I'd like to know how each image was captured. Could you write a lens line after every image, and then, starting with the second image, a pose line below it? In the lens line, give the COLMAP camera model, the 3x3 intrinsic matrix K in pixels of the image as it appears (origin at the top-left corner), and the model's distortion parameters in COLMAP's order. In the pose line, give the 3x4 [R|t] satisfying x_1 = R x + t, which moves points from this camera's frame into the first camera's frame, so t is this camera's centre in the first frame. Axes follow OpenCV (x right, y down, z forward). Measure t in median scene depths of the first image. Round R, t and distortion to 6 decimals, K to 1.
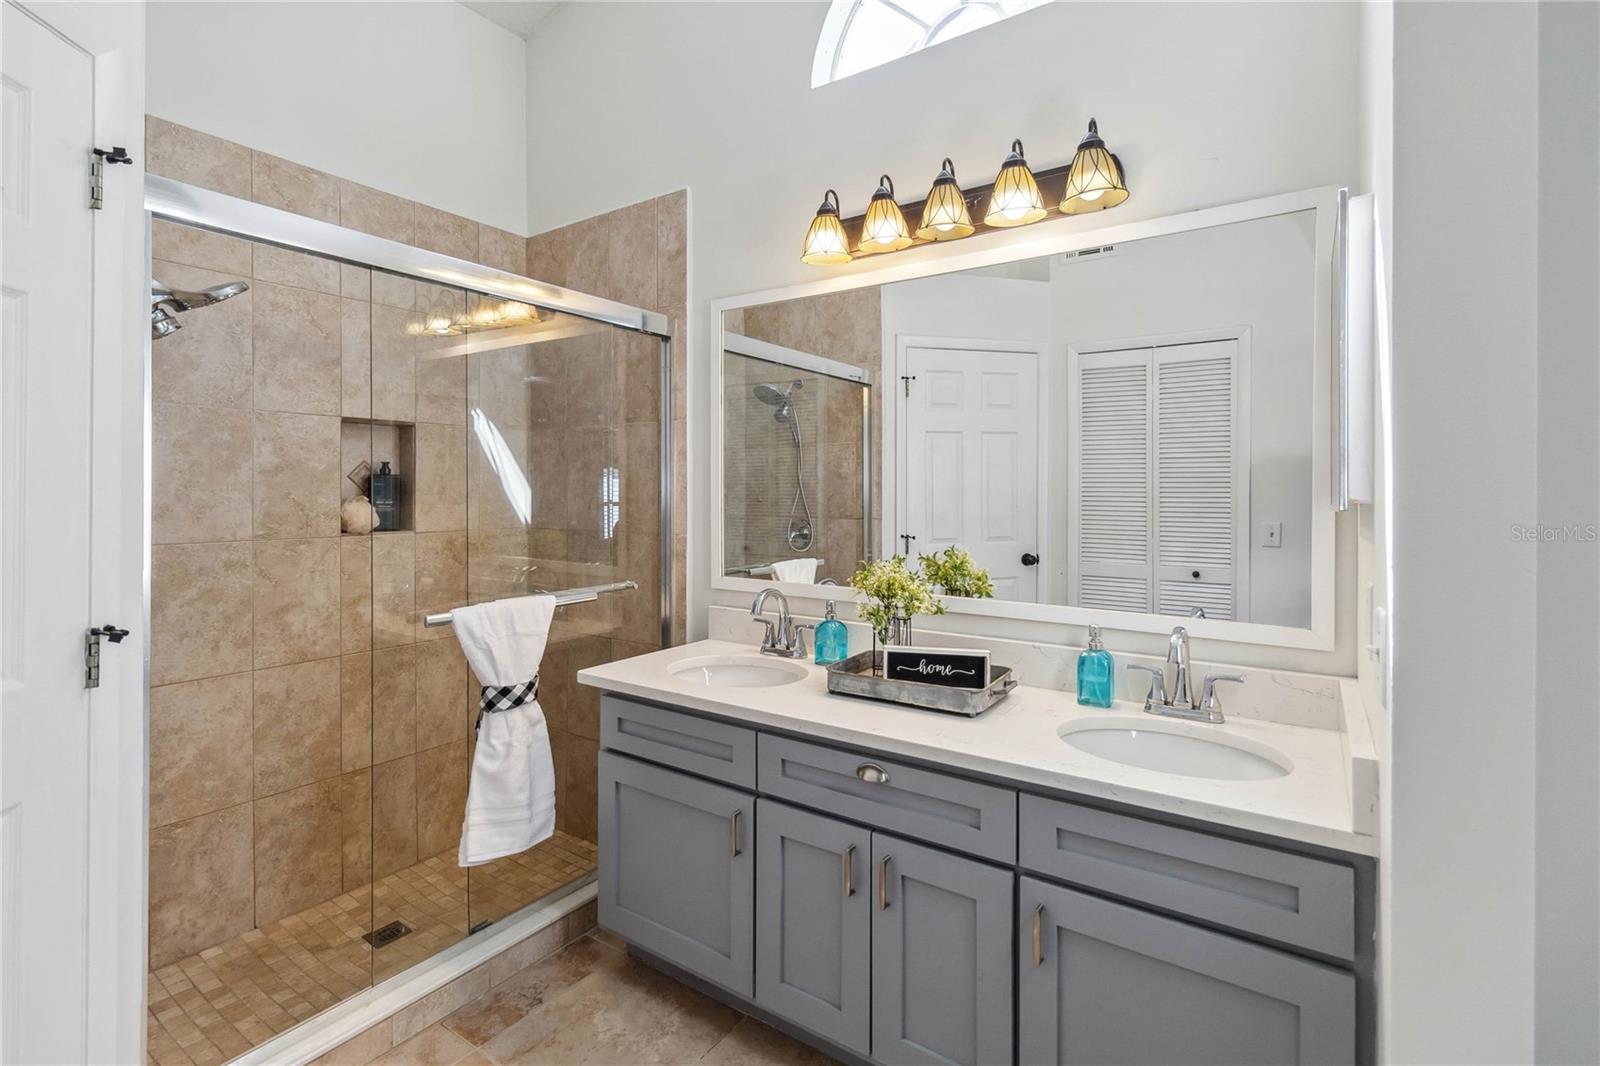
lens RADIAL K [[757.3, 0, 802.4], [0, 757.3, 494.2], [0, 0, 1]] dist [0.001404, 0.000407]
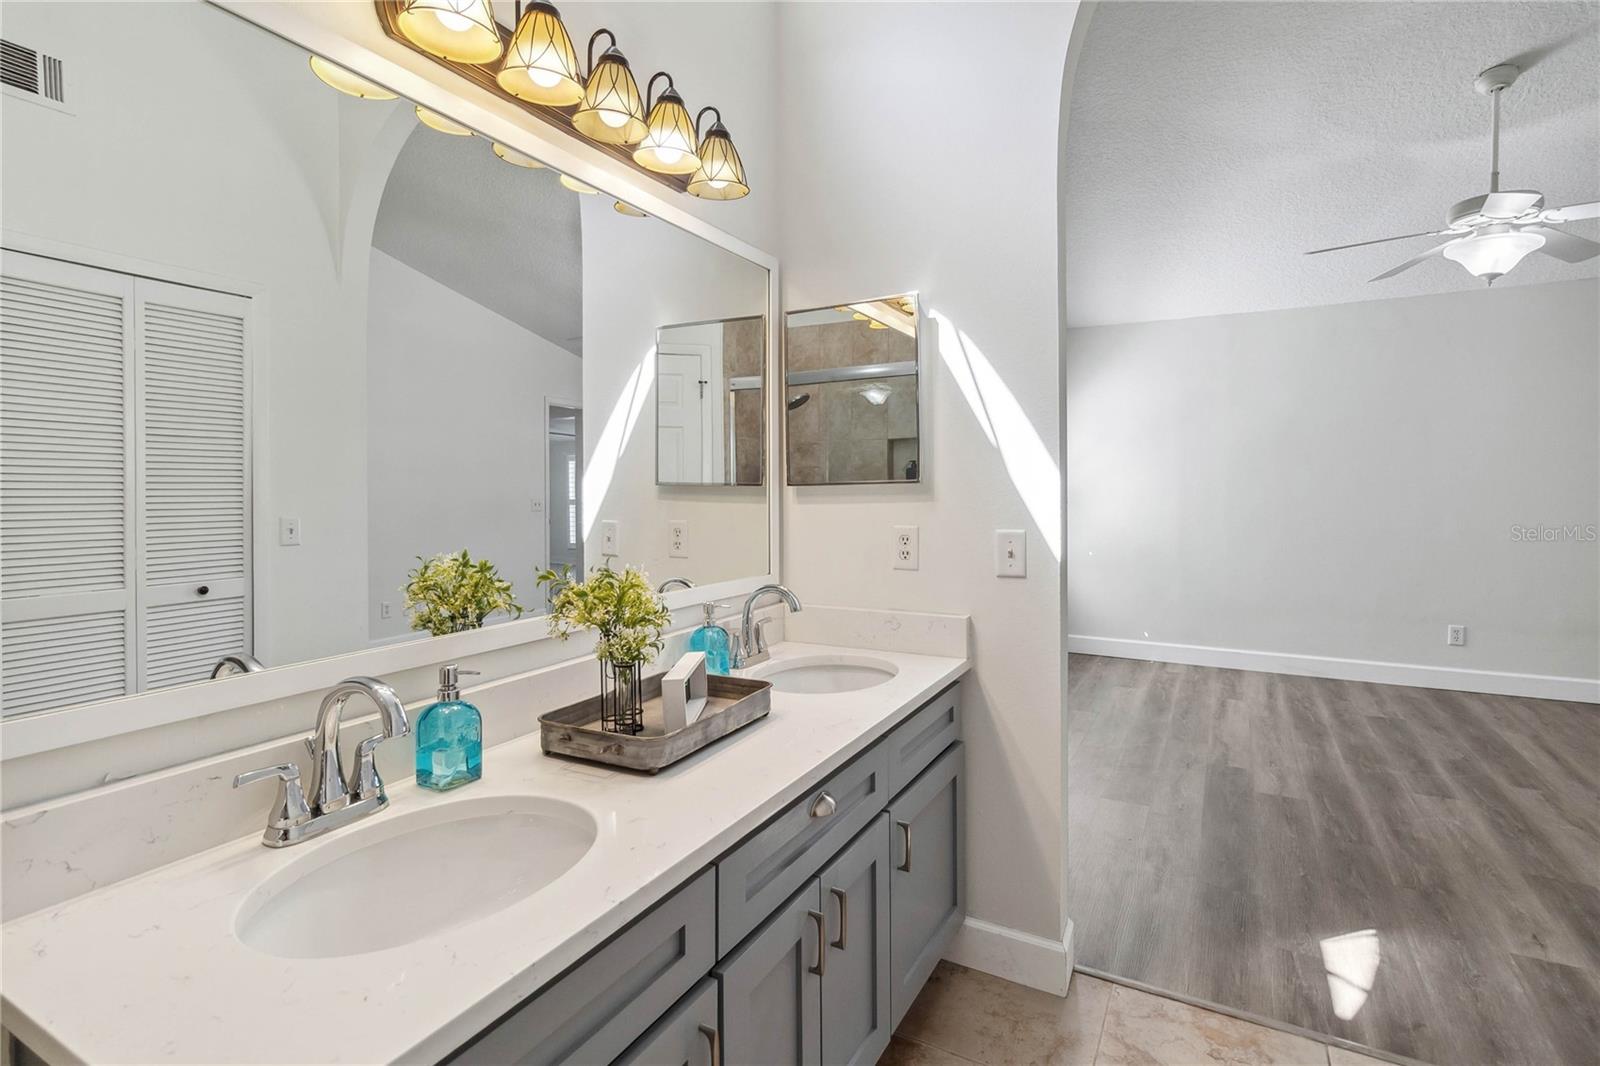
lens RADIAL K [[776.4, 0, 778.9], [0, 776.4, 484.5], [0, 0, 1]] dist [-0.001837, -0.000227]
pose [[-0.091814, -0.000325, 0.995776, -0.674699], [0.009947, 0.999950, 0.001243, 0.008338], [-0.995726, 0.010019, -0.091806, 1.065180]]
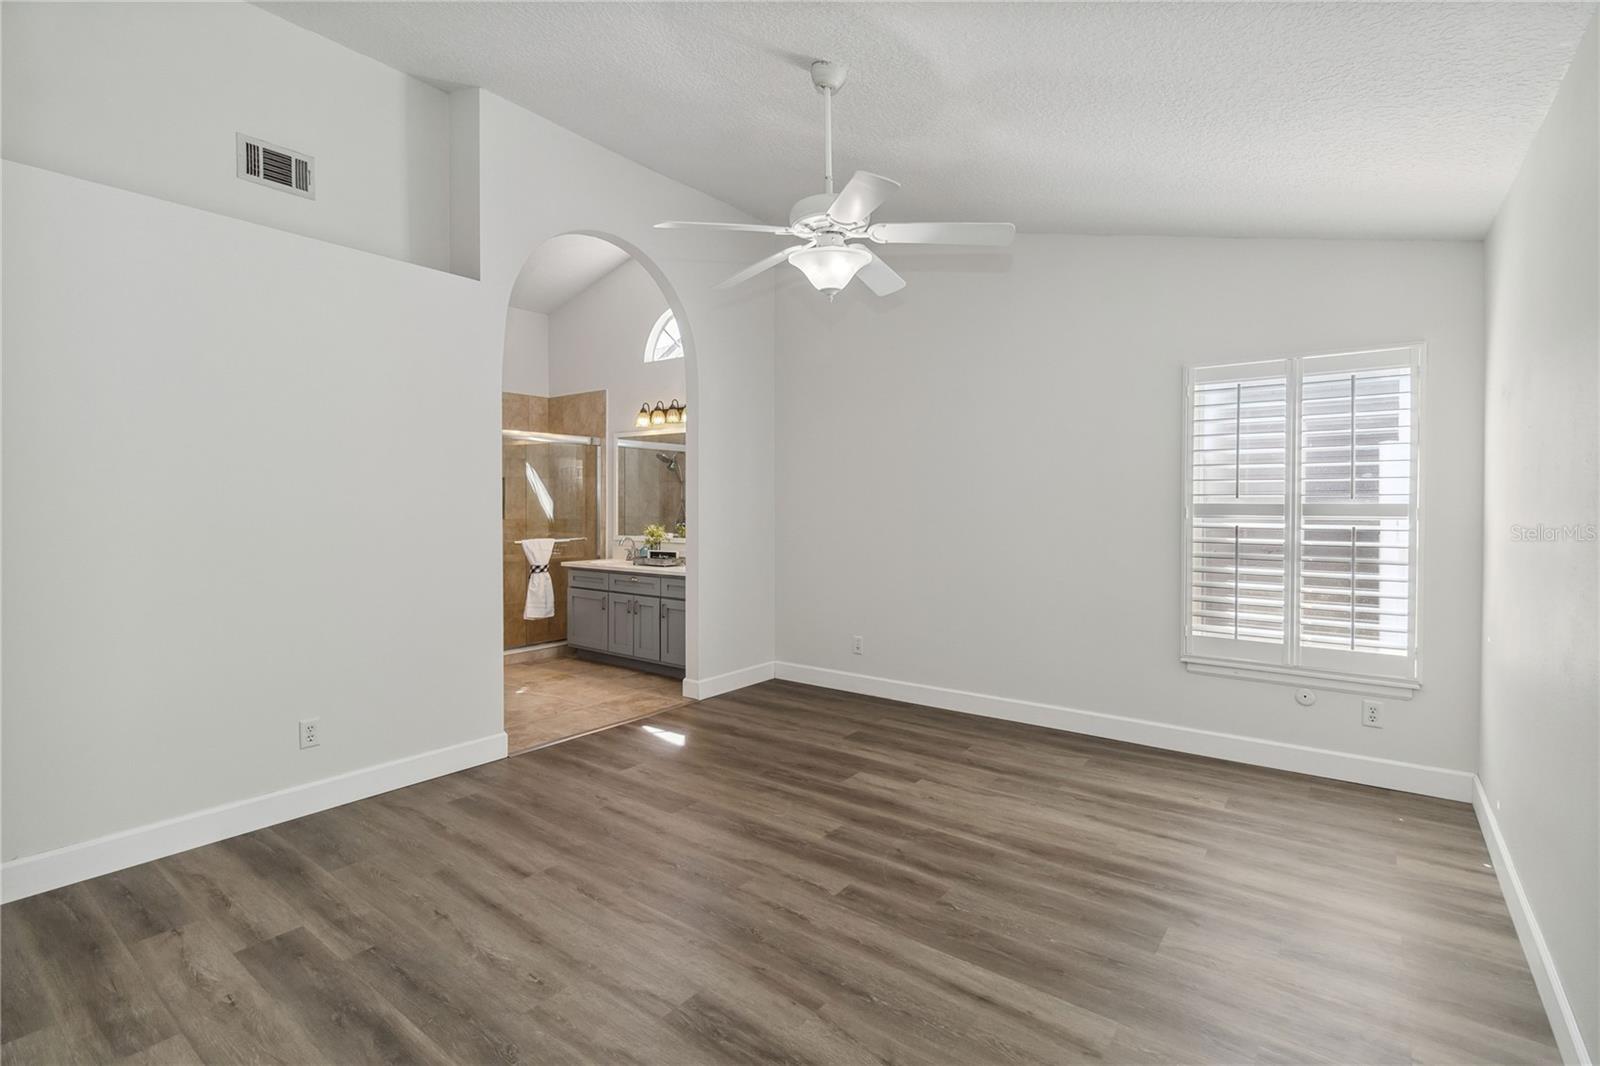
lens RADIAL K [[745.3, 0, 800.8], [0, 745.3, 512.3], [0, 0, 1]] dist [-0.000112, 0.000040]
pose [[0.999022, 0.004239, -0.044021, 0.786784], [-0.003960, 0.999971, 0.006430, 0.008105], [0.044047, -0.006249, 0.999010, -1.928188]]
